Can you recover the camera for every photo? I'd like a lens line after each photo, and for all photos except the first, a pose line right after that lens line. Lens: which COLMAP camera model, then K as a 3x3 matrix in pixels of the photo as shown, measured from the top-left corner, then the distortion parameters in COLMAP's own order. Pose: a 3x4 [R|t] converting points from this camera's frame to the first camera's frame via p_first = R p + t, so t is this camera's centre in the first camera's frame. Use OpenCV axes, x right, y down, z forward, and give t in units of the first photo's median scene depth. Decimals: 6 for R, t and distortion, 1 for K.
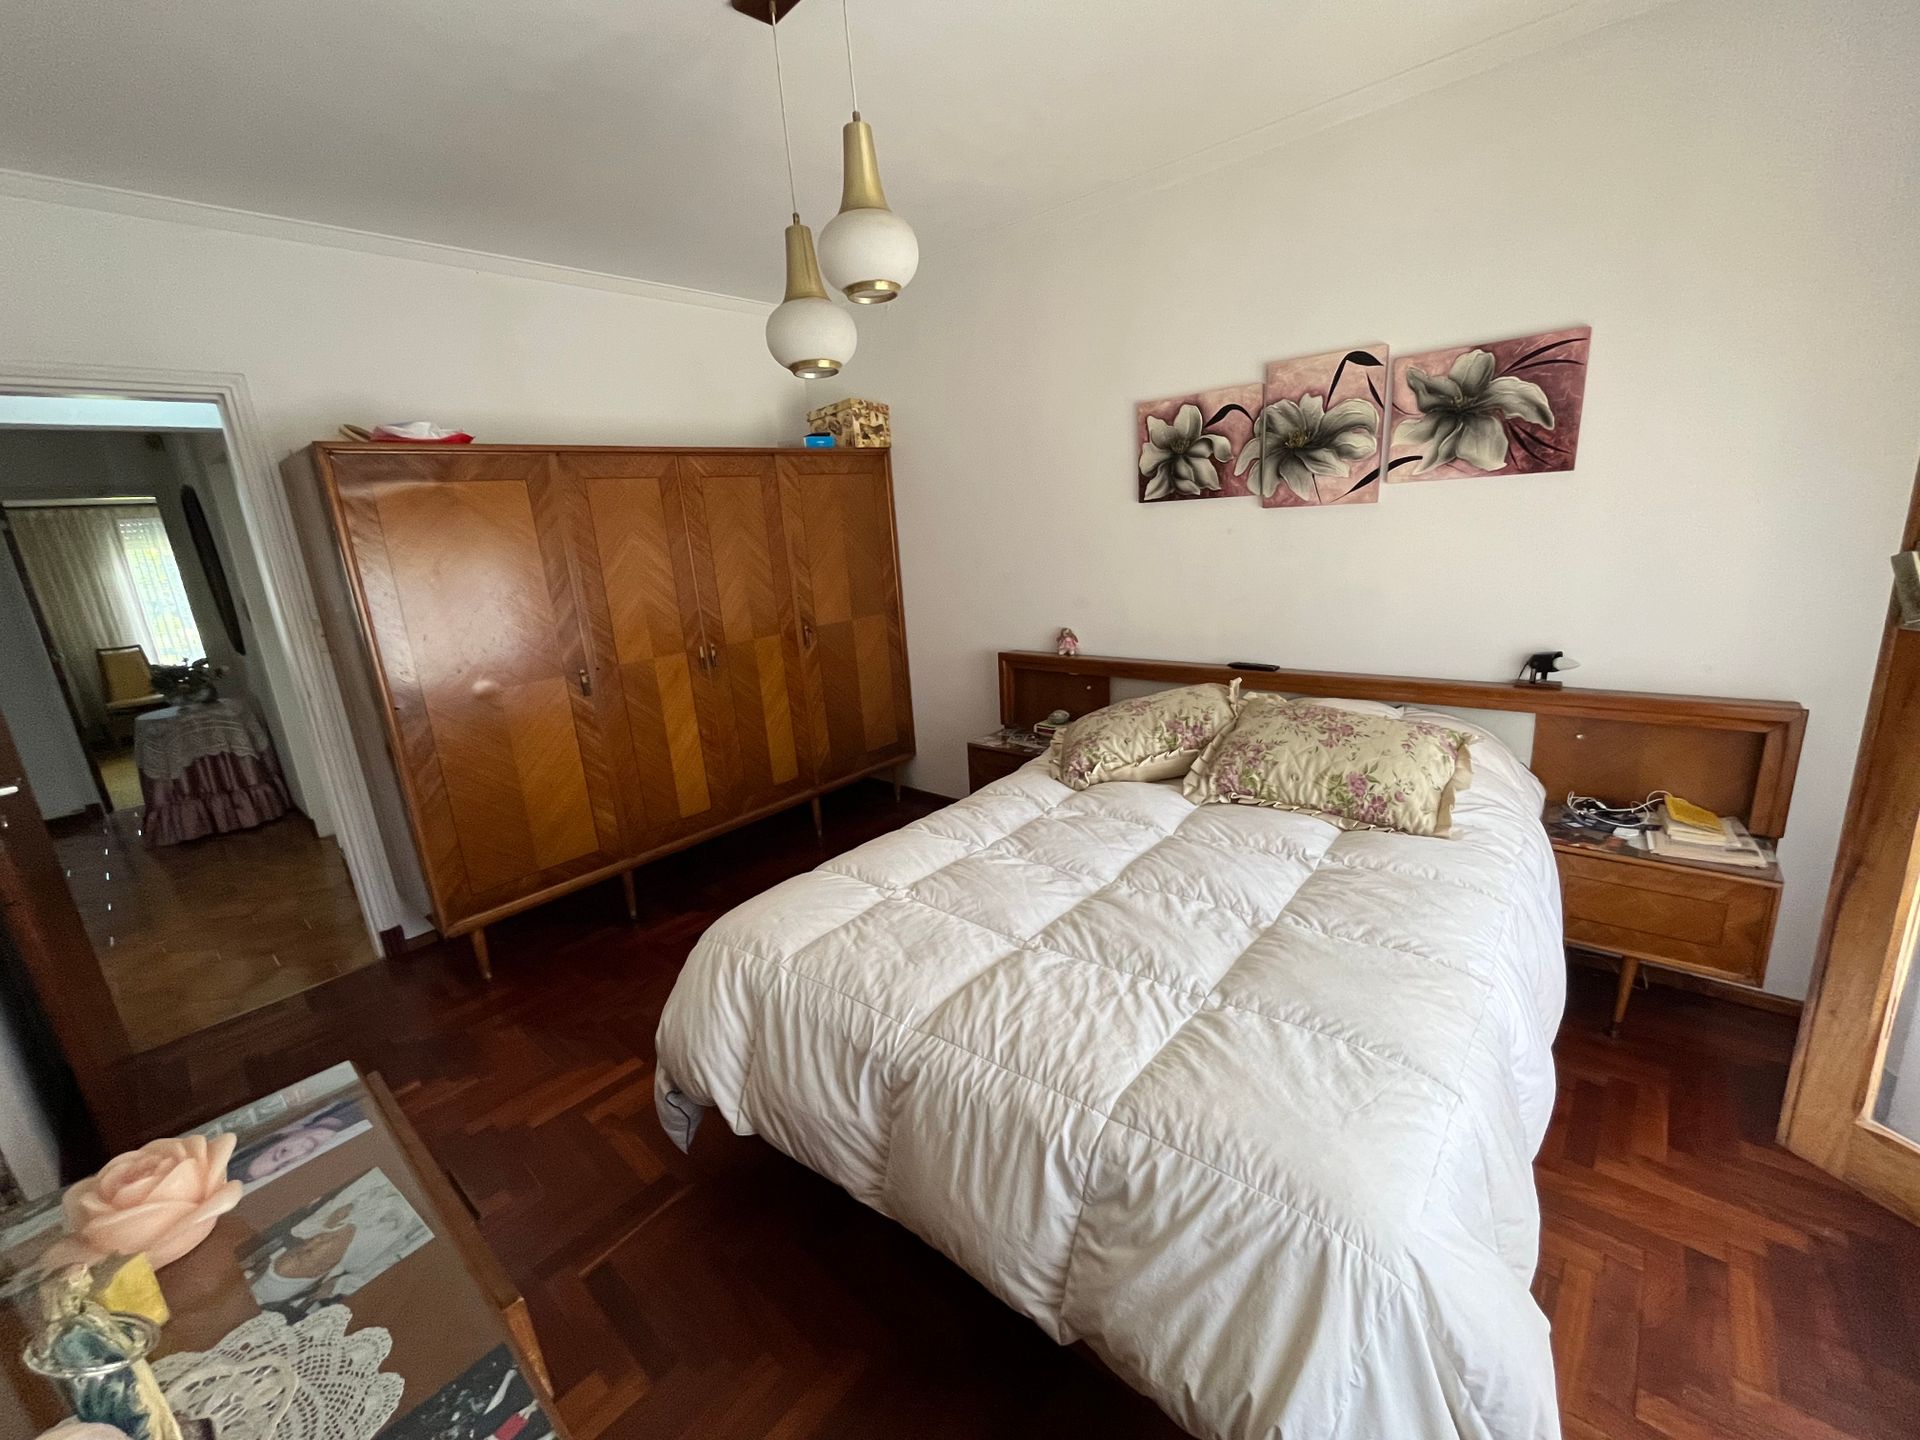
lens RADIAL K [[778.0, 0, 959.4], [0, 778.0, 722.3], [0, 0, 1]] dist [-0.005767, 0.000917]
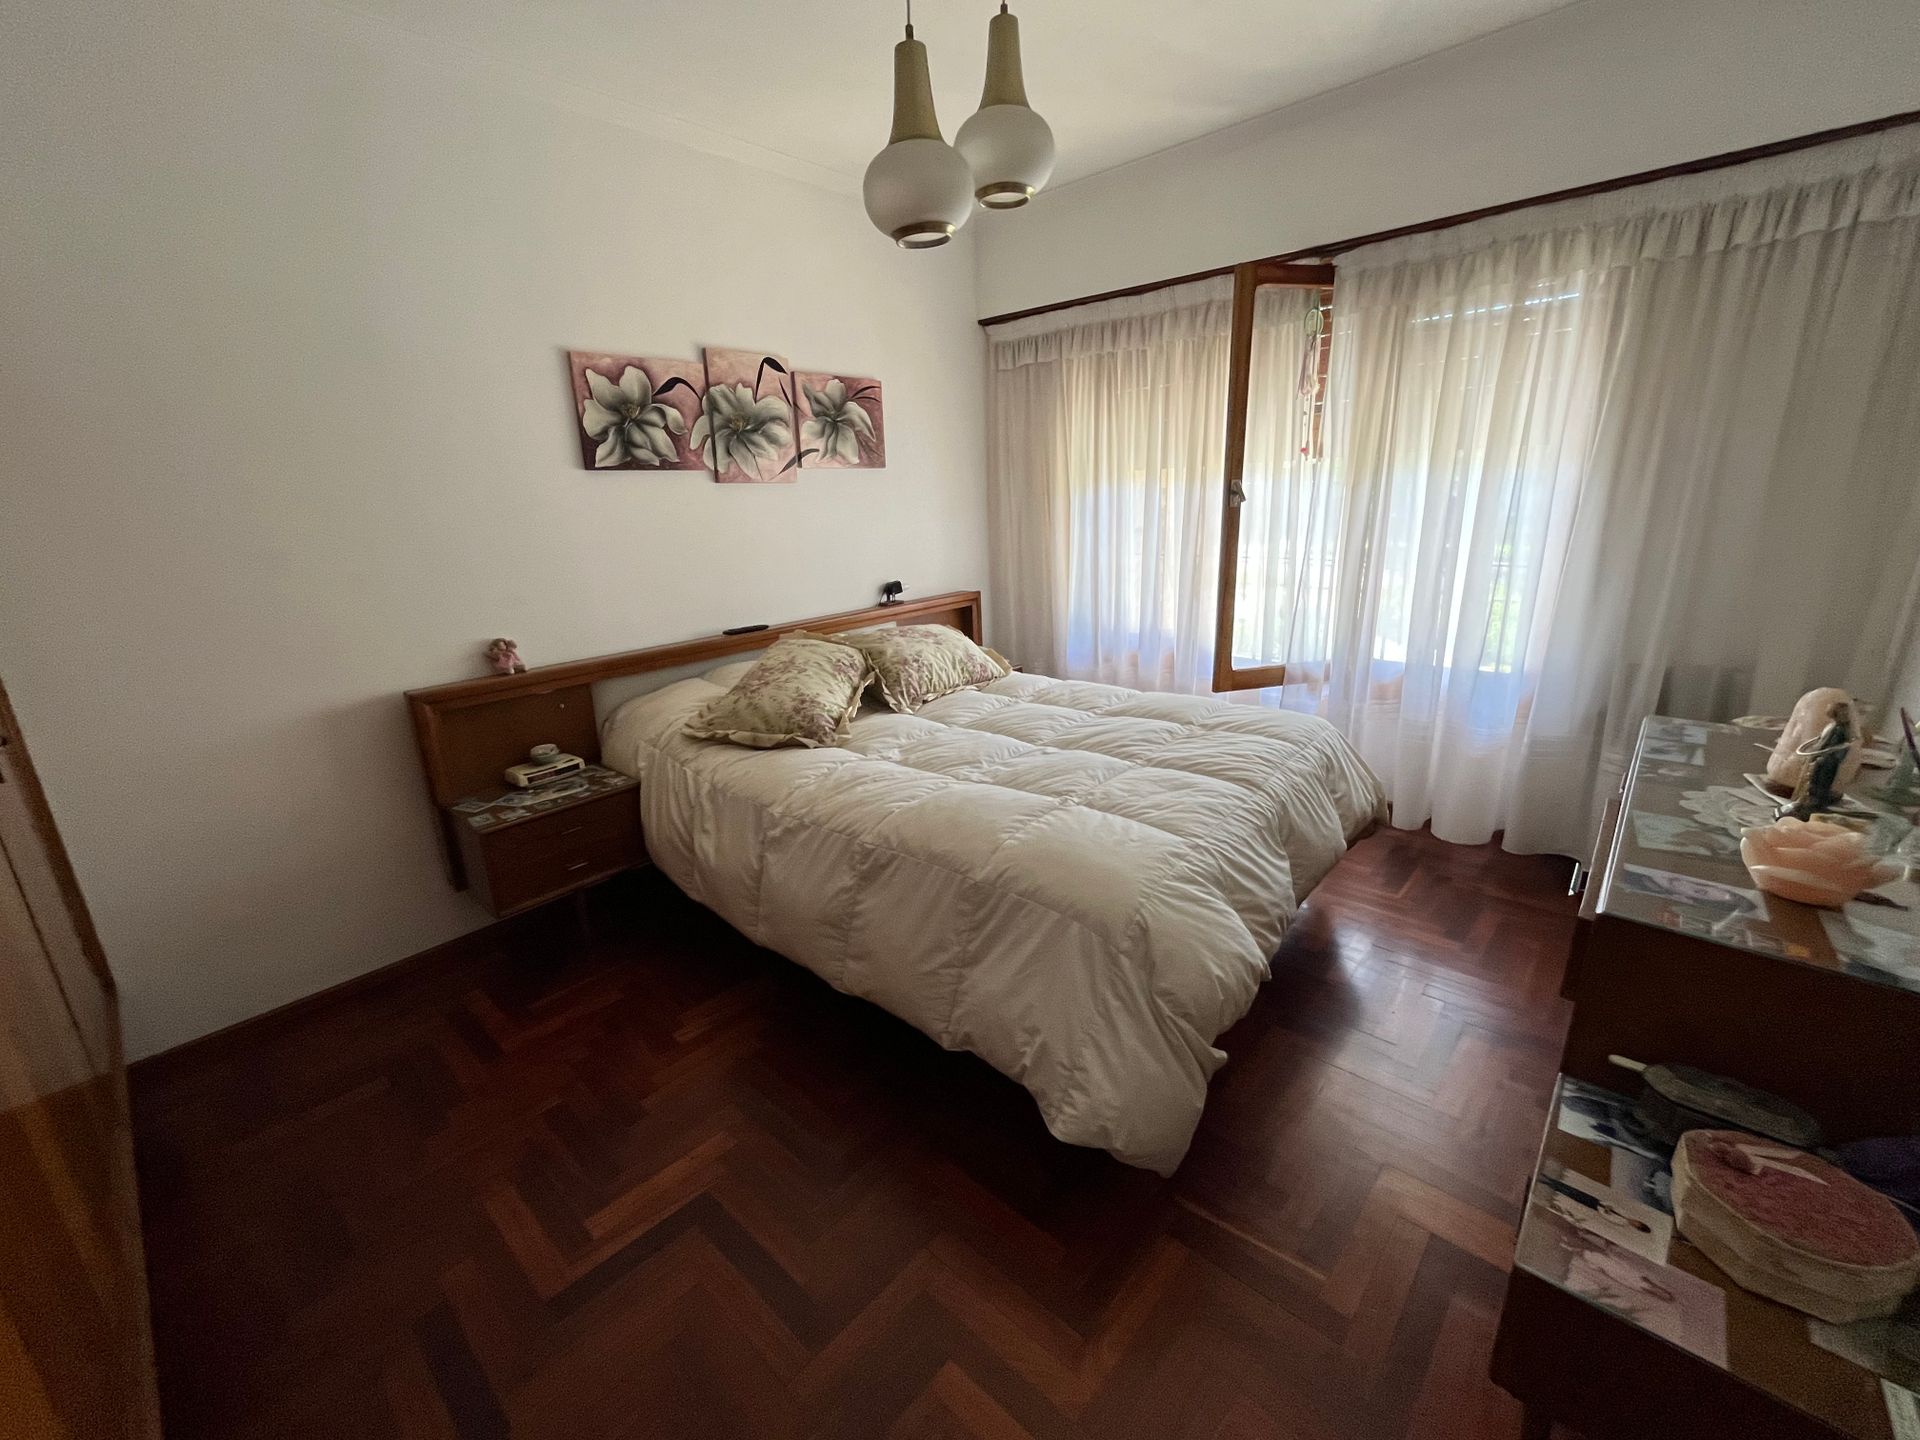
lens RADIAL K [[778.0, 0, 960.6], [0, 778.0, 715.5], [0, 0, 1]] dist [-0.005767, 0.000917]
pose [[0.013000, -0.205616, 0.978546, -0.764175], [0.290038, 0.937331, 0.193103, -0.090409], [-0.956927, 0.281305, 0.071822, 0.737984]]
